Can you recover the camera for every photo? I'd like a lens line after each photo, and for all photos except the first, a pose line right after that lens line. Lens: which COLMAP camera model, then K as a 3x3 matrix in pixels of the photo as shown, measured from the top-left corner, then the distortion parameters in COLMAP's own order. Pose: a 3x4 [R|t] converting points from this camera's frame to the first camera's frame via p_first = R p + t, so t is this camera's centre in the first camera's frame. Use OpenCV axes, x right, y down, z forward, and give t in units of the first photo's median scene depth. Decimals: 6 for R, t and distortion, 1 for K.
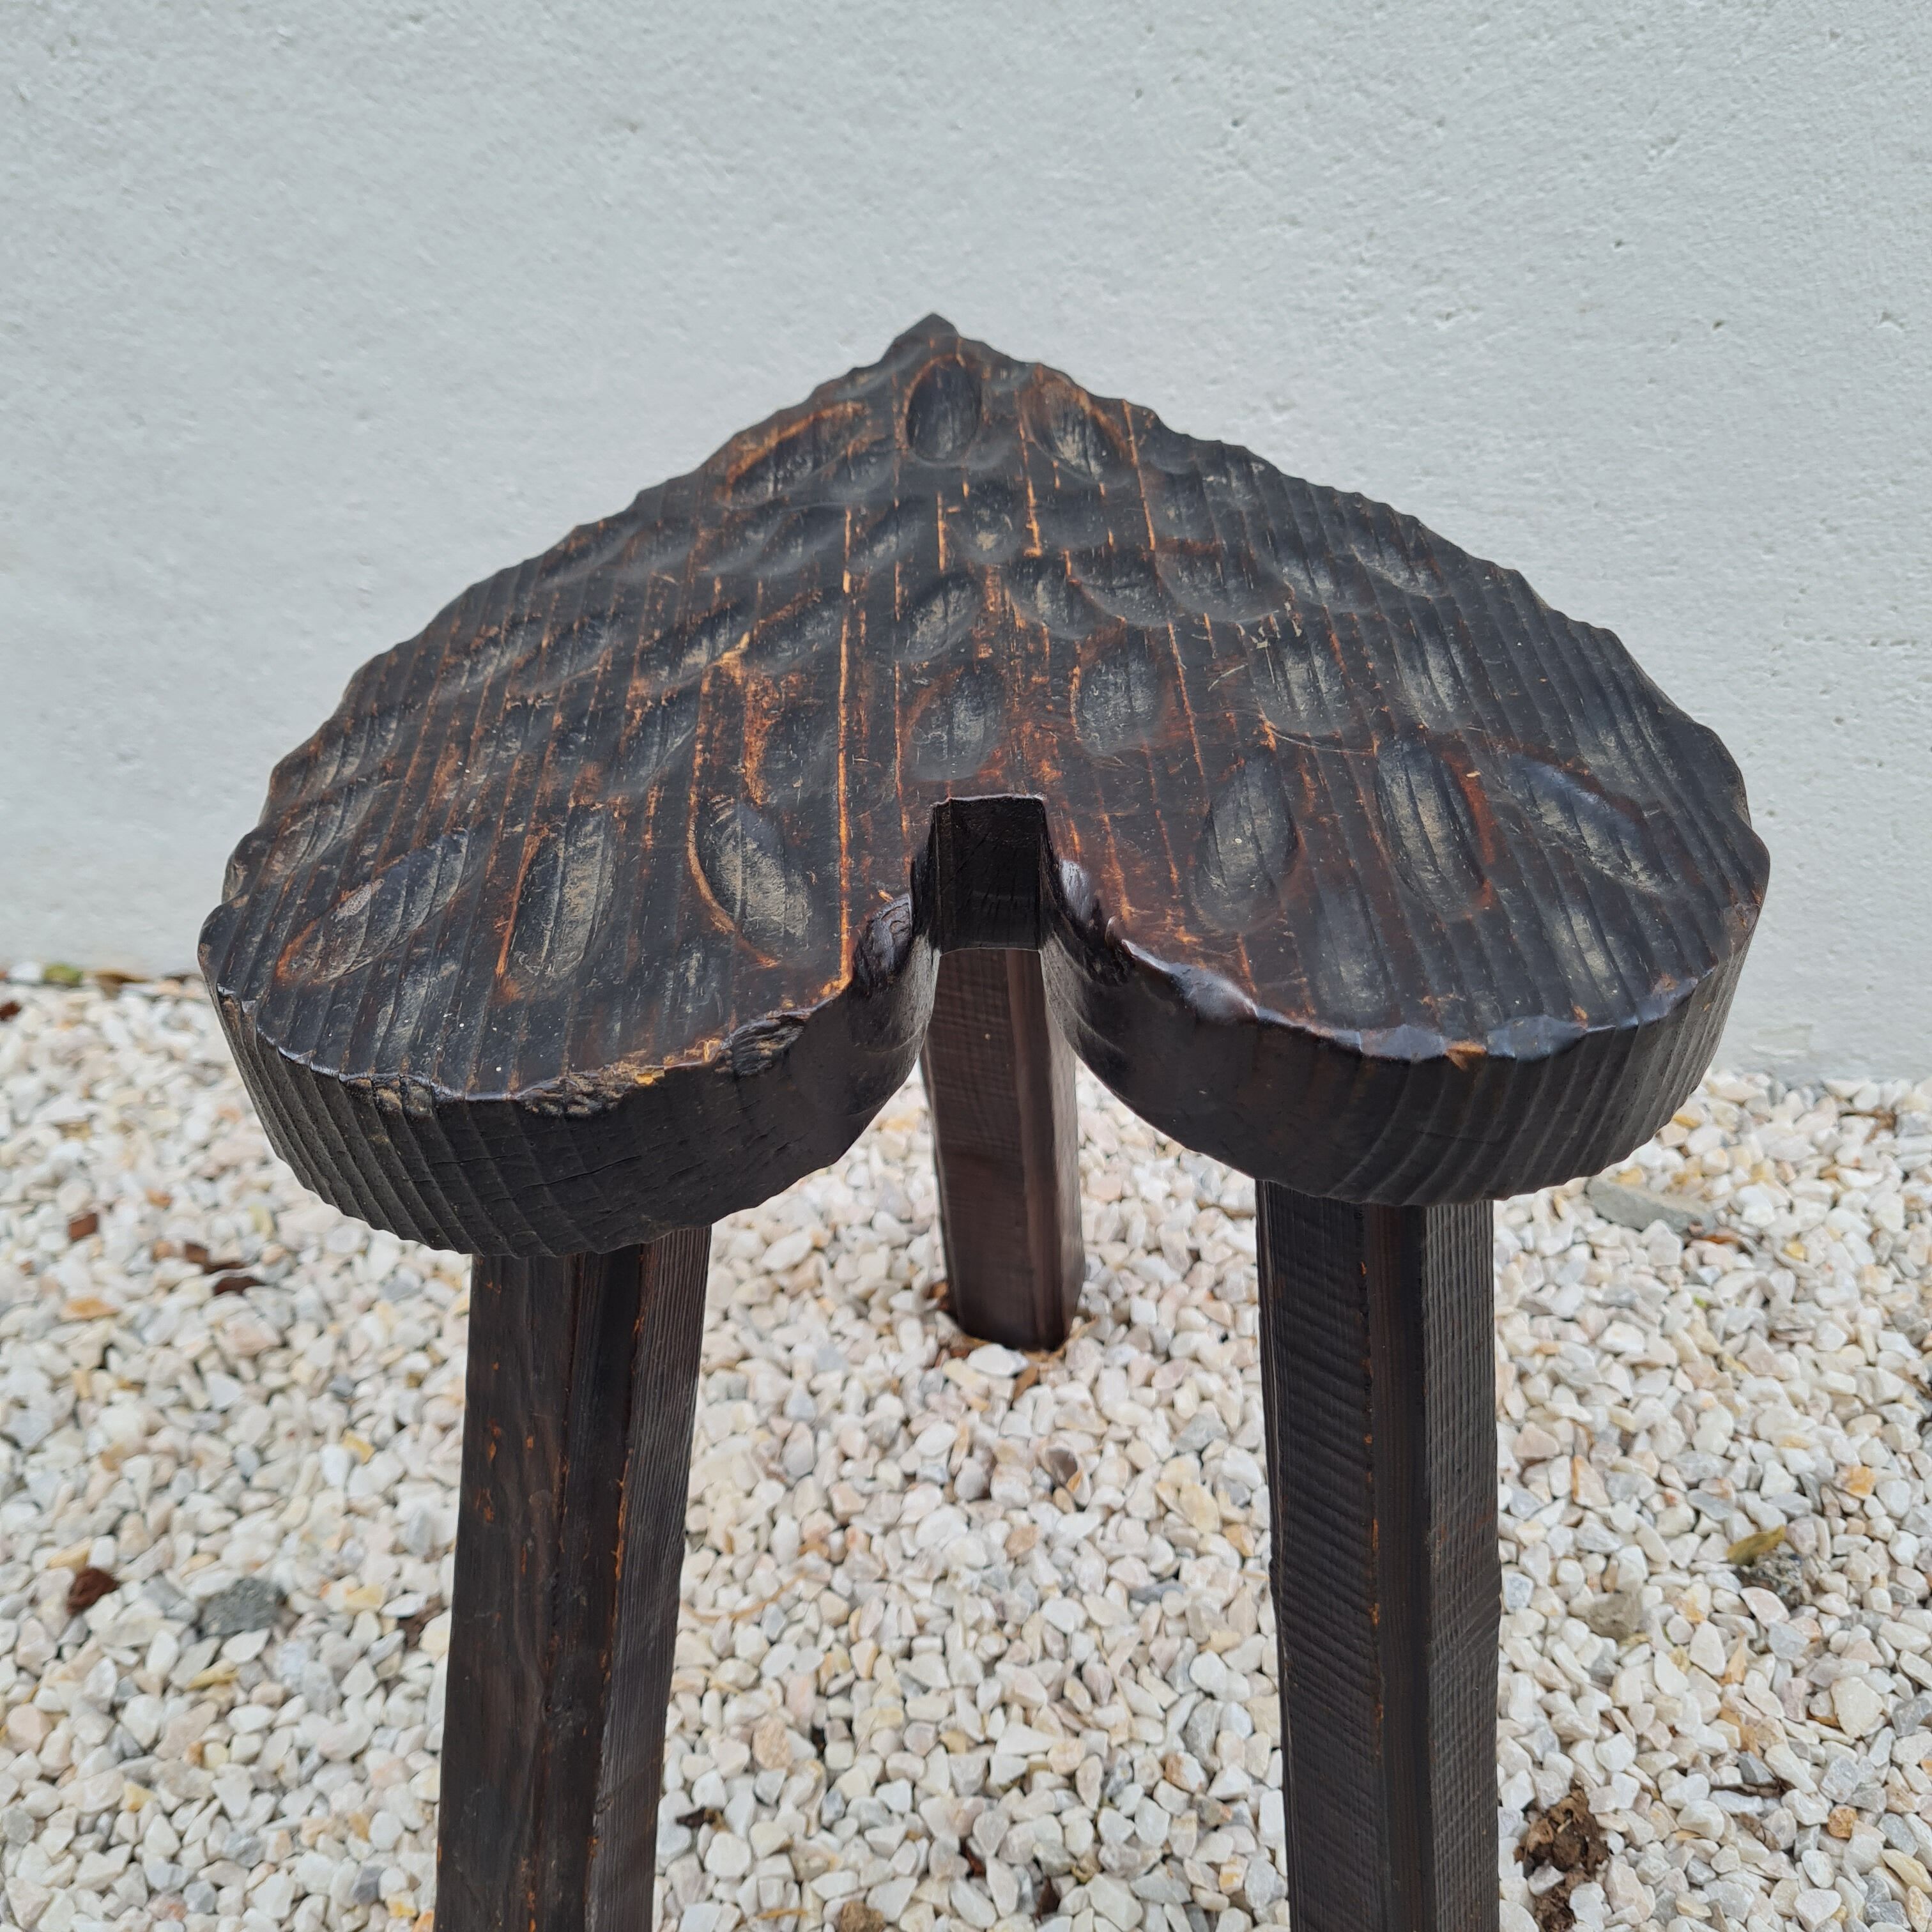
lens RADIAL K [[1984.2, 0, 948.9], [0, 1984.2, 969.8], [0, 0, 1]] dist [0.027995, -0.031012]
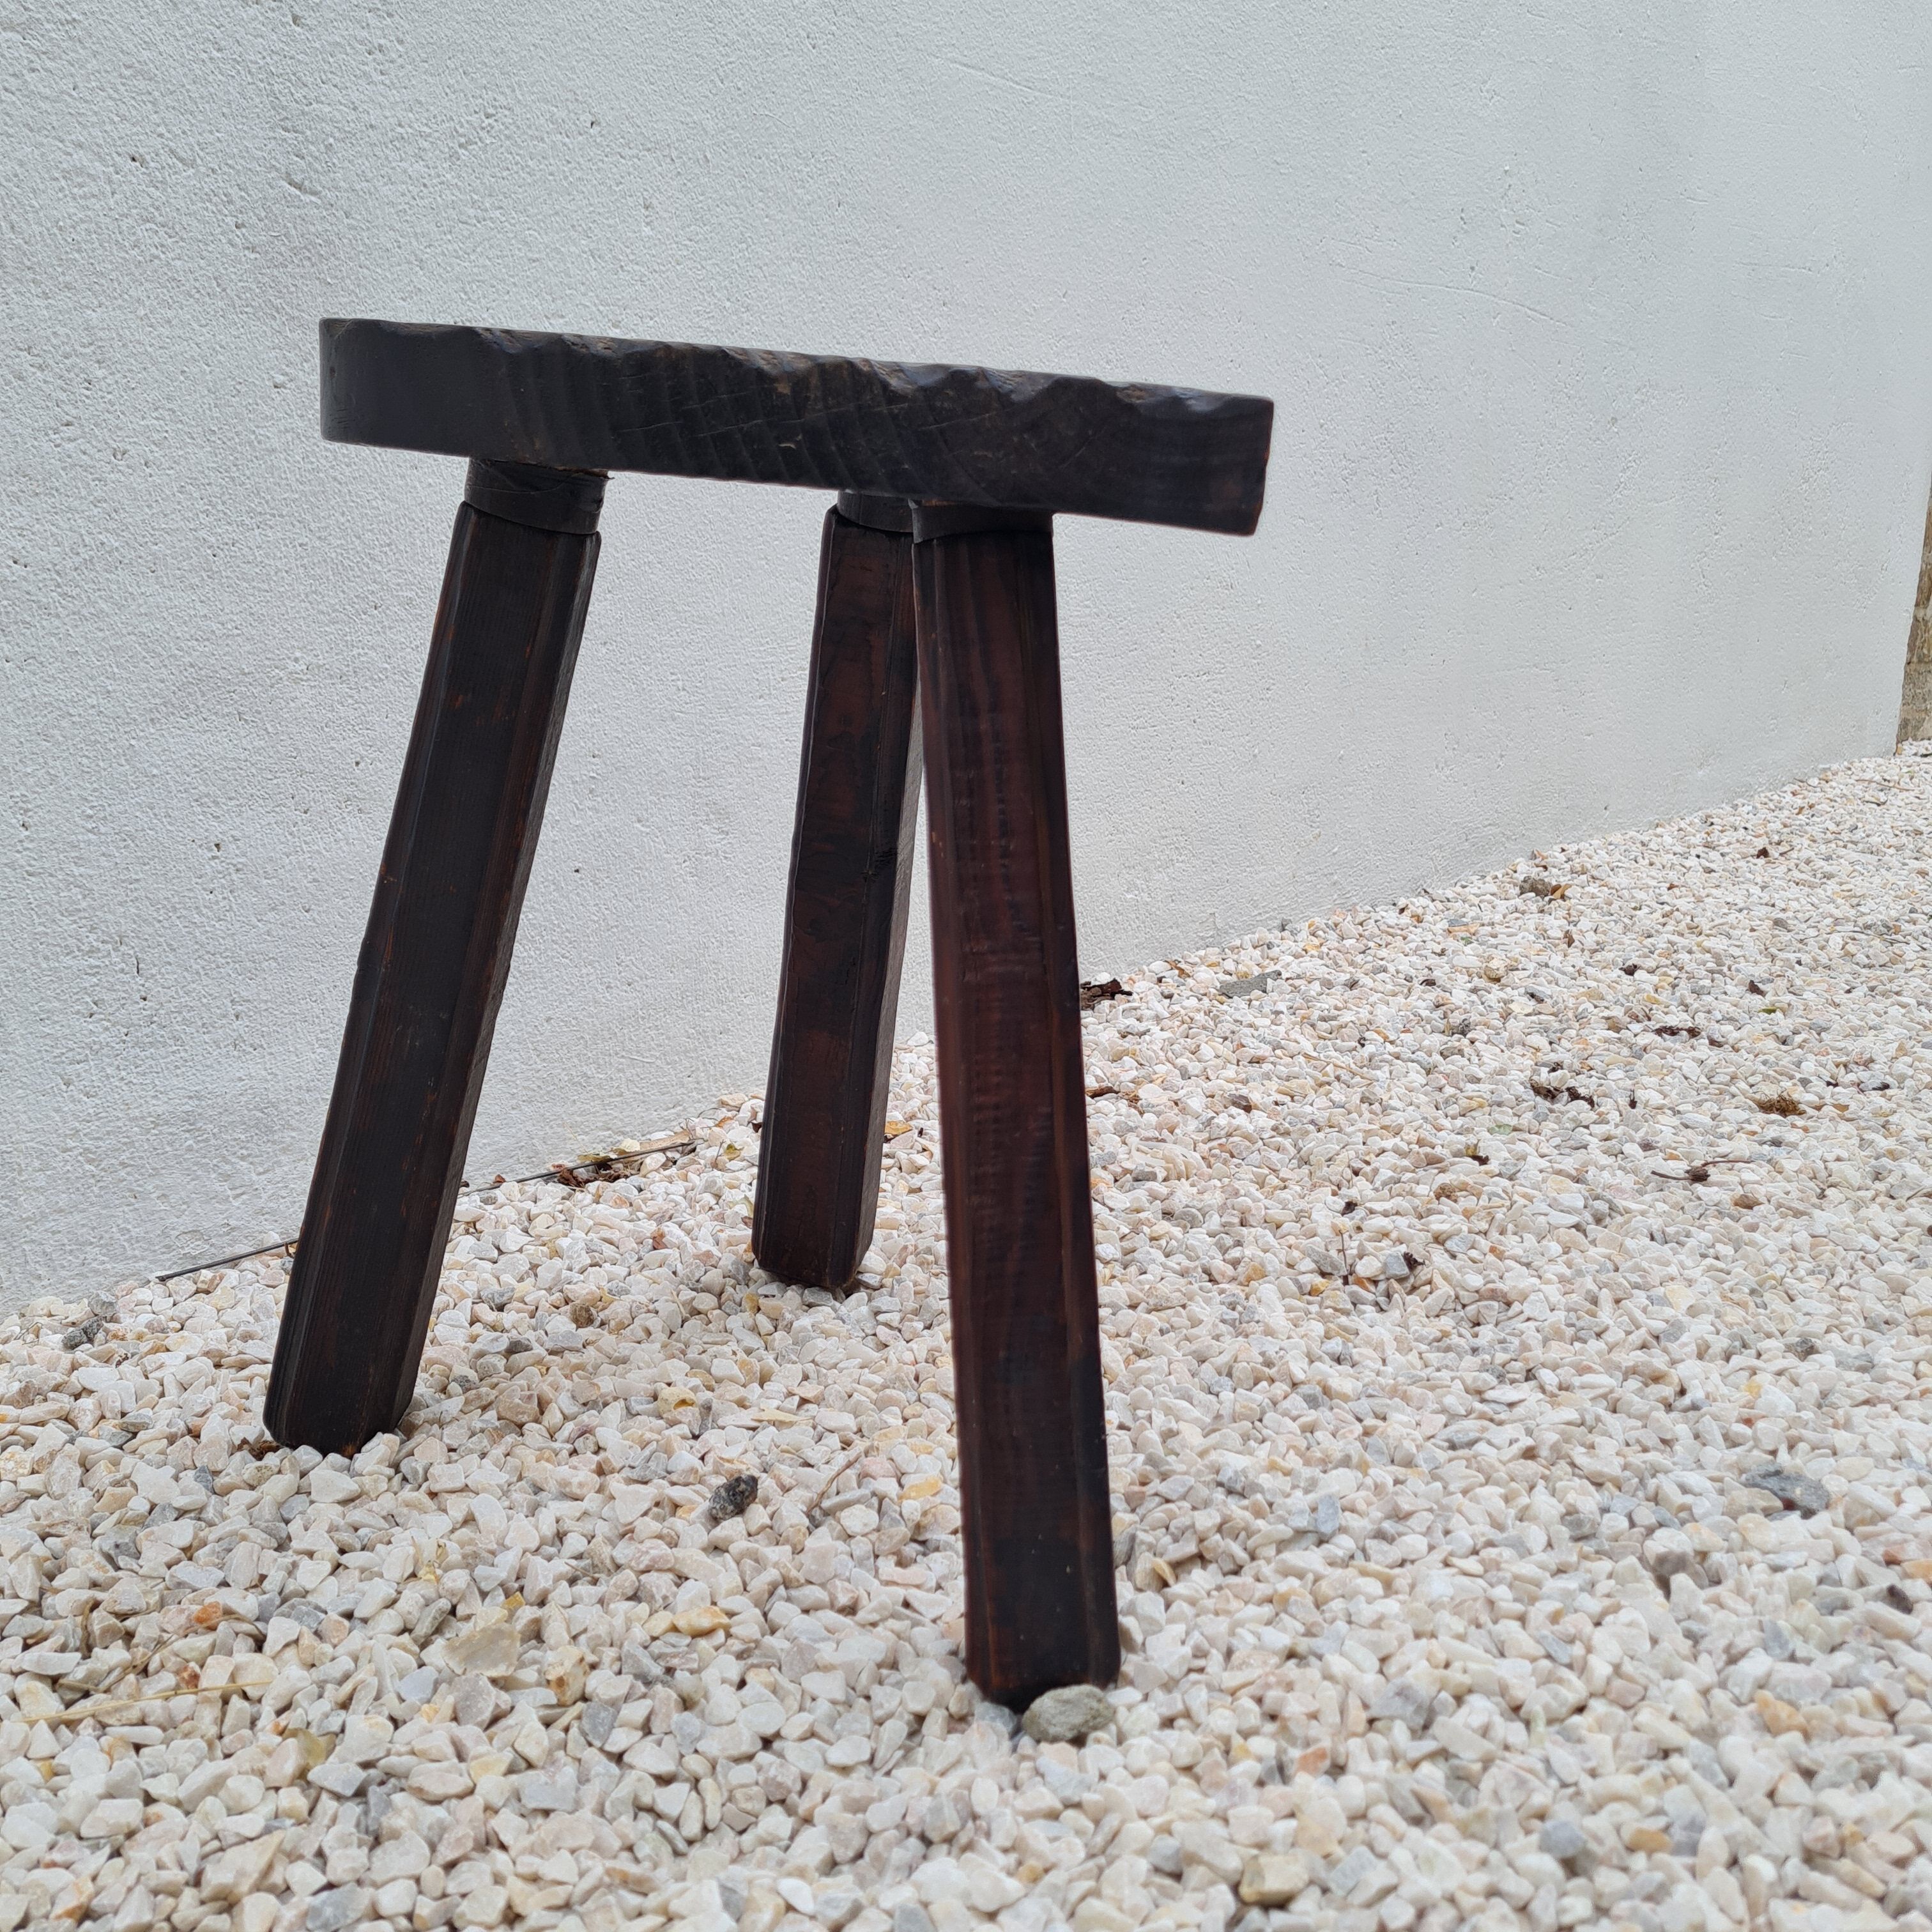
lens RADIAL K [[1948.1, 0, 961.9], [0, 1948.1, 983.9], [0, 0, 1]] dist [0.047573, -0.035231]
pose [[0.604995, -0.221936, 0.764673, -1.357376], [0.527170, 0.831378, -0.175791, 0.342168], [-0.596718, 0.509466, 0.619978, 0.074038]]
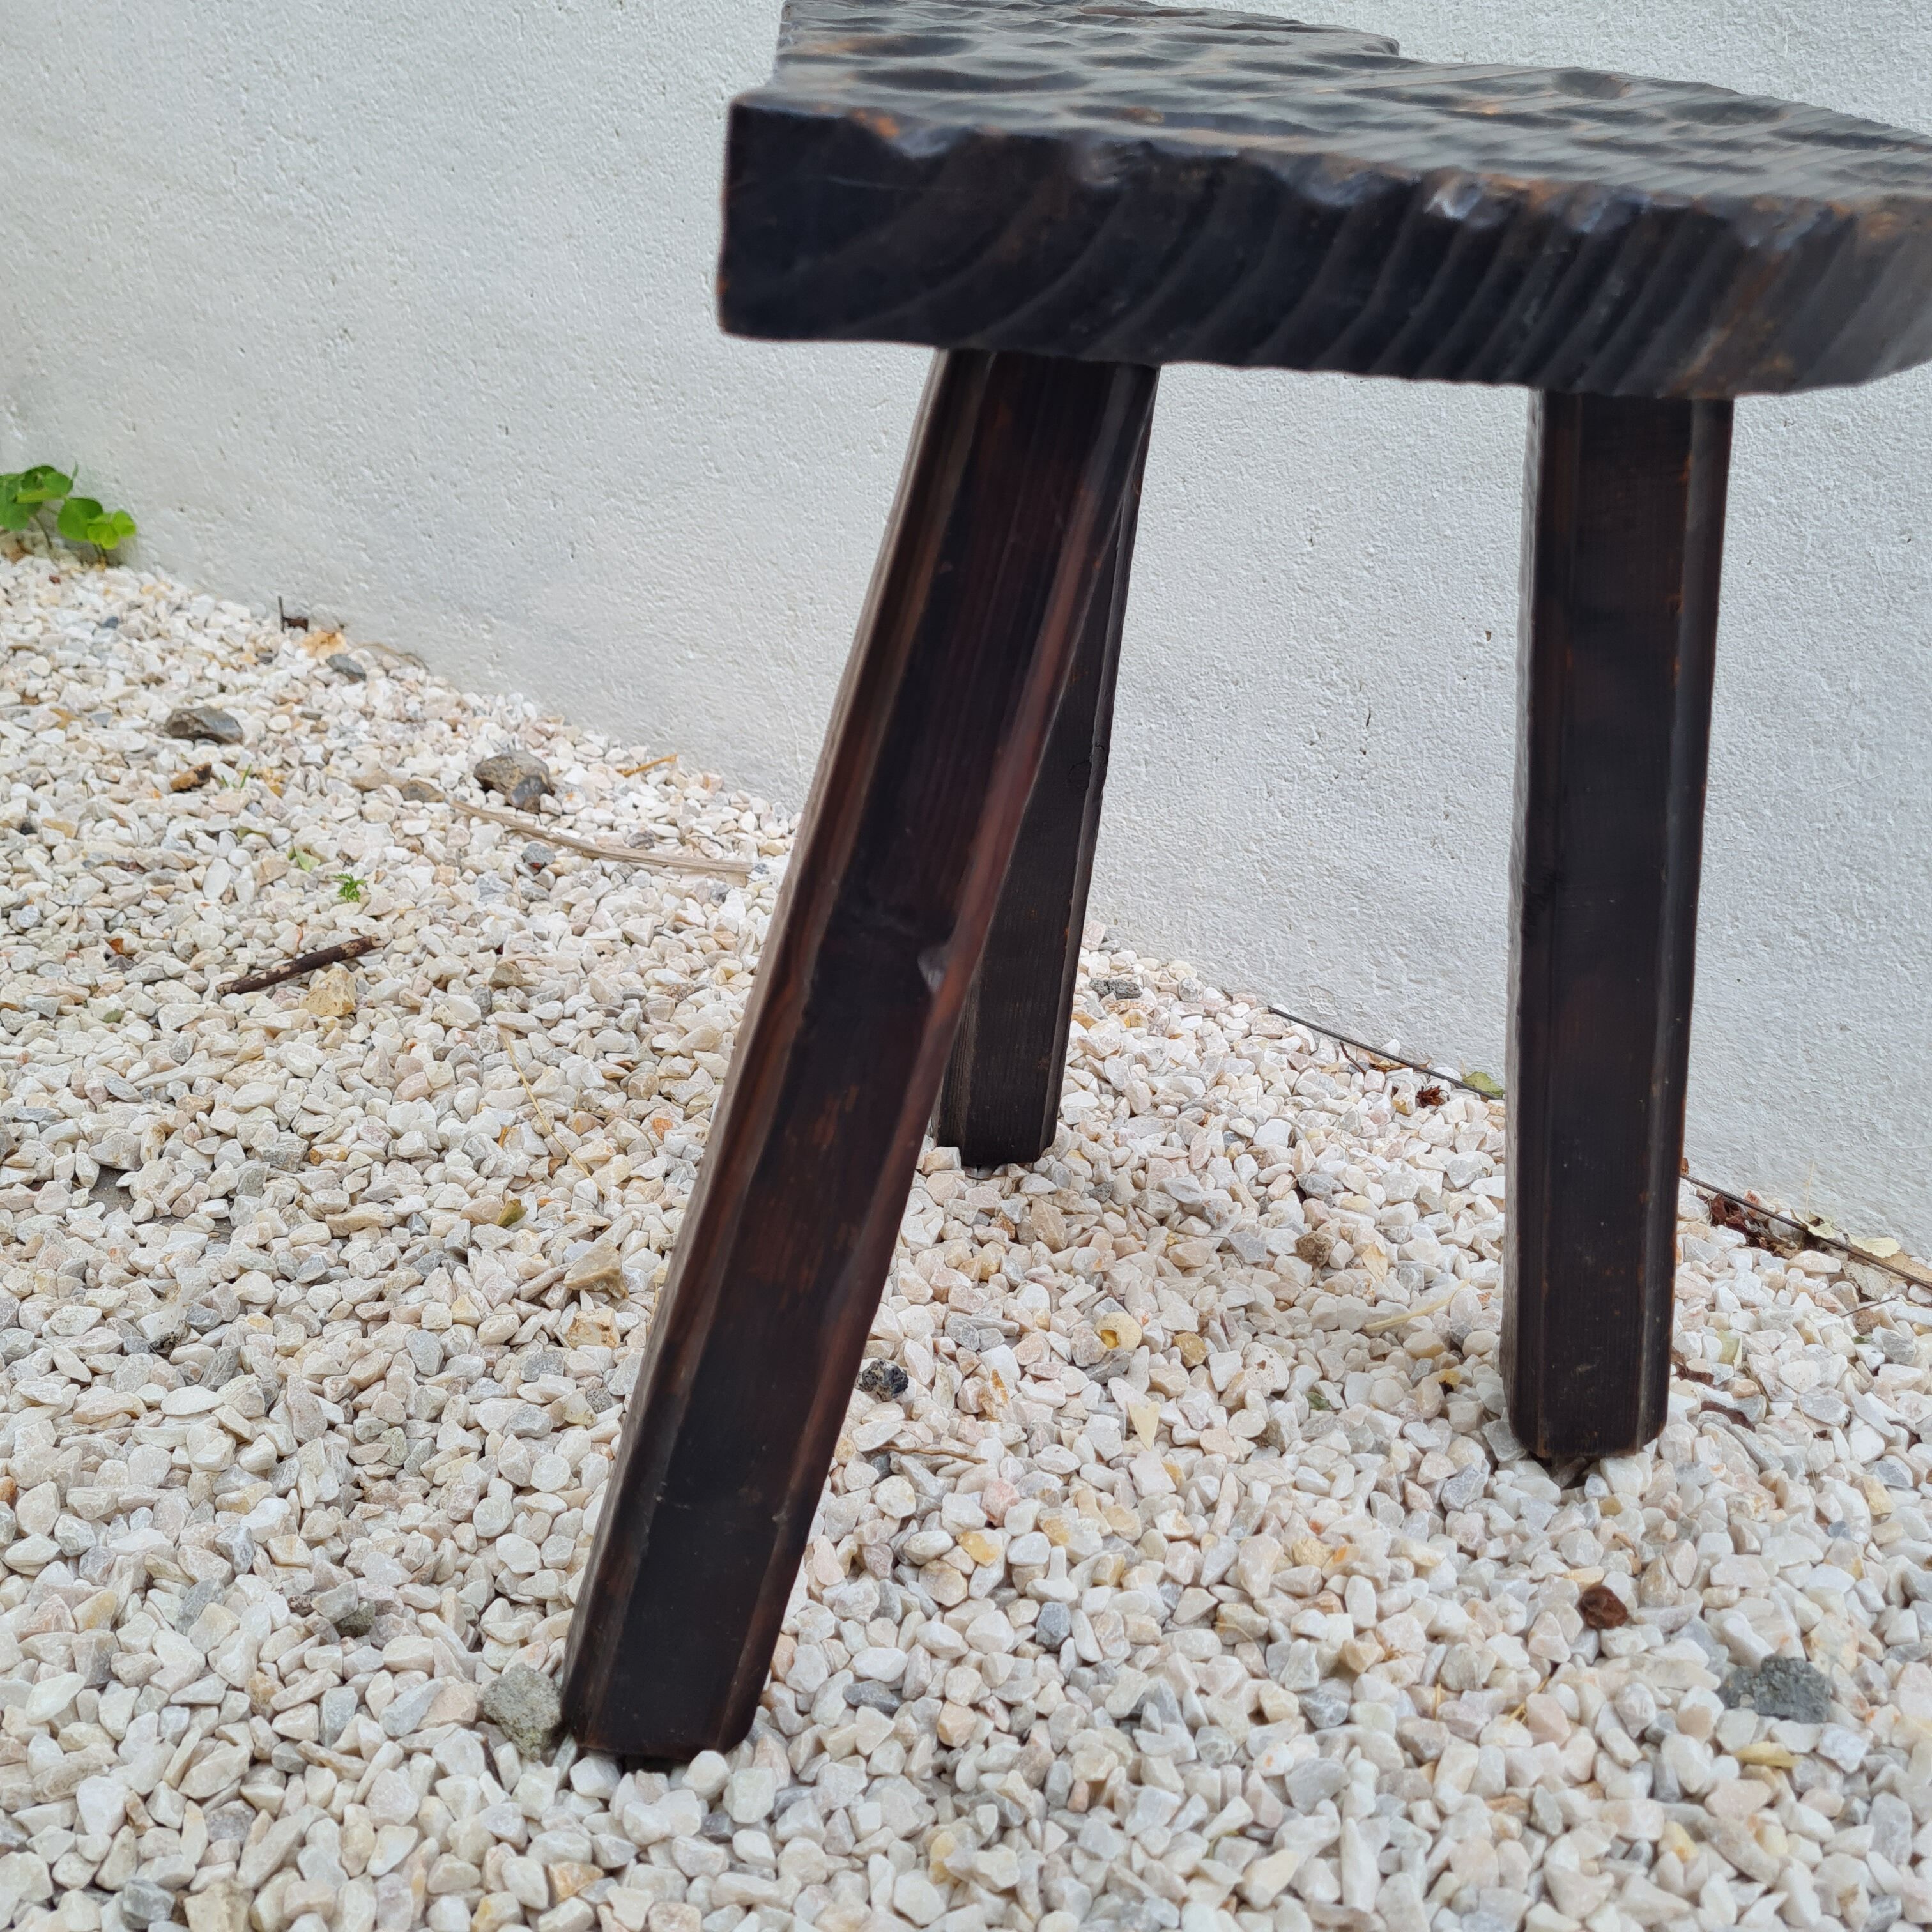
lens RADIAL K [[1958.1, 0, 976.0], [0, 1958.1, 955.7], [0, 0, 1]] dist [0.043332, -0.036075]
pose [[0.880714, 0.270923, -0.388515, -0.396533], [-0.374910, 0.900024, -0.222259, 0.332387], [0.289458, 0.341405, 0.894235, 0.042670]]
